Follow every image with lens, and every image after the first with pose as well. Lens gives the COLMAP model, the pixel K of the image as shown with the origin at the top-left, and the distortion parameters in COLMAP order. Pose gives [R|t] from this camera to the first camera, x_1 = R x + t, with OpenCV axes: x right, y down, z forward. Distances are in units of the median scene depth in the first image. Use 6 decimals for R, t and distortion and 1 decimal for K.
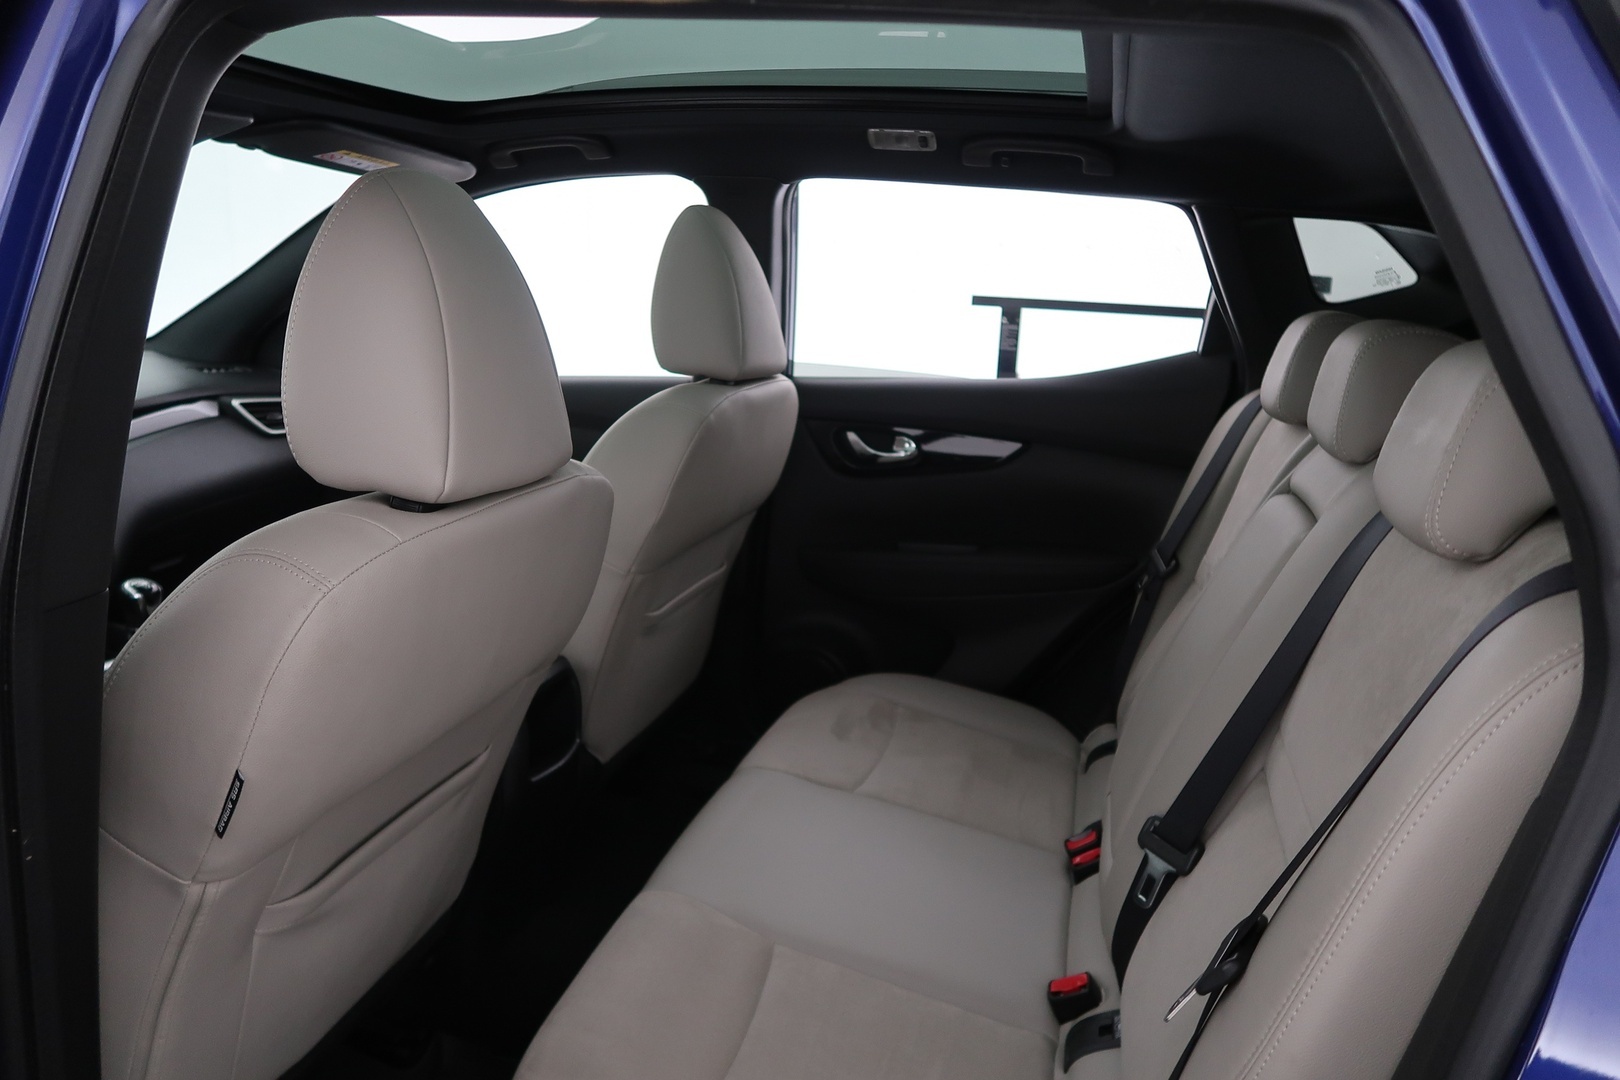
lens RADIAL K [[1117.1, 0, 813.3], [0, 1117.1, 532.3], [0, 0, 1]] dist [-0.018521, 0.002369]
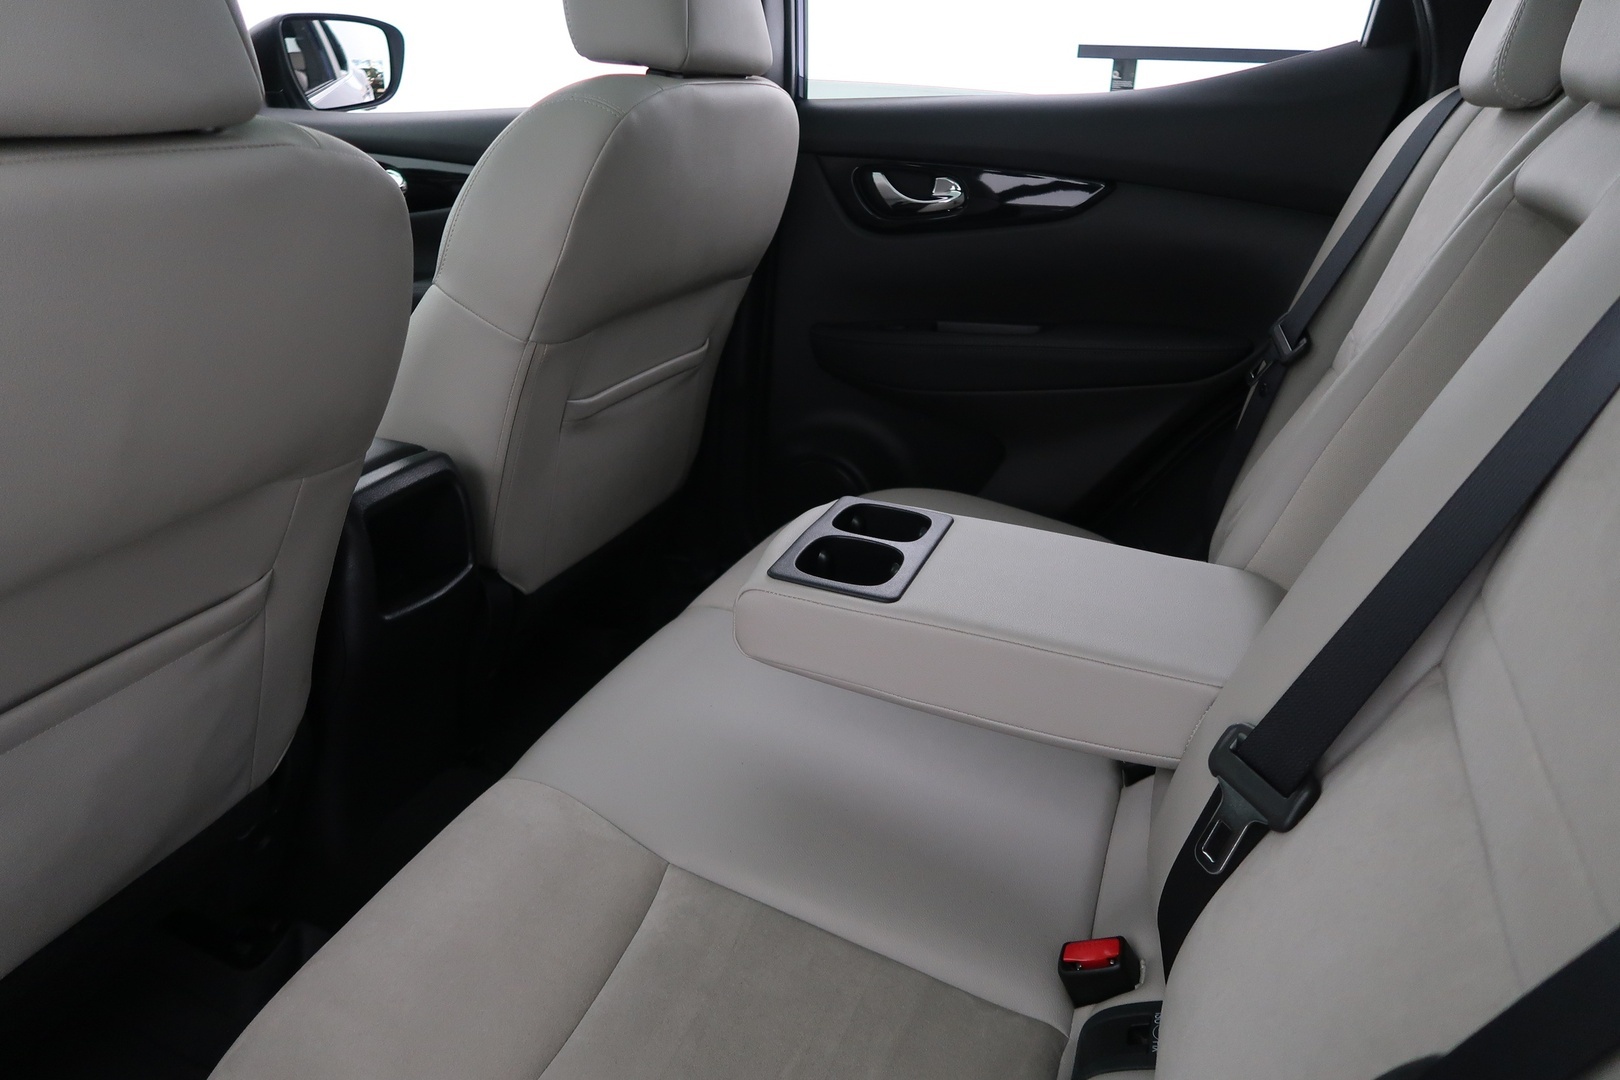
lens RADIAL K [[1117.1, 0, 813.3], [0, 1117.1, 532.3], [0, 0, 1]] dist [-0.018521, 0.002369]
pose [[0.995075, 0.025109, -0.095896, 0.087397], [-0.009182, 0.986576, 0.163044, 0.036377], [0.098703, -0.161360, 0.981947, 0.265965]]
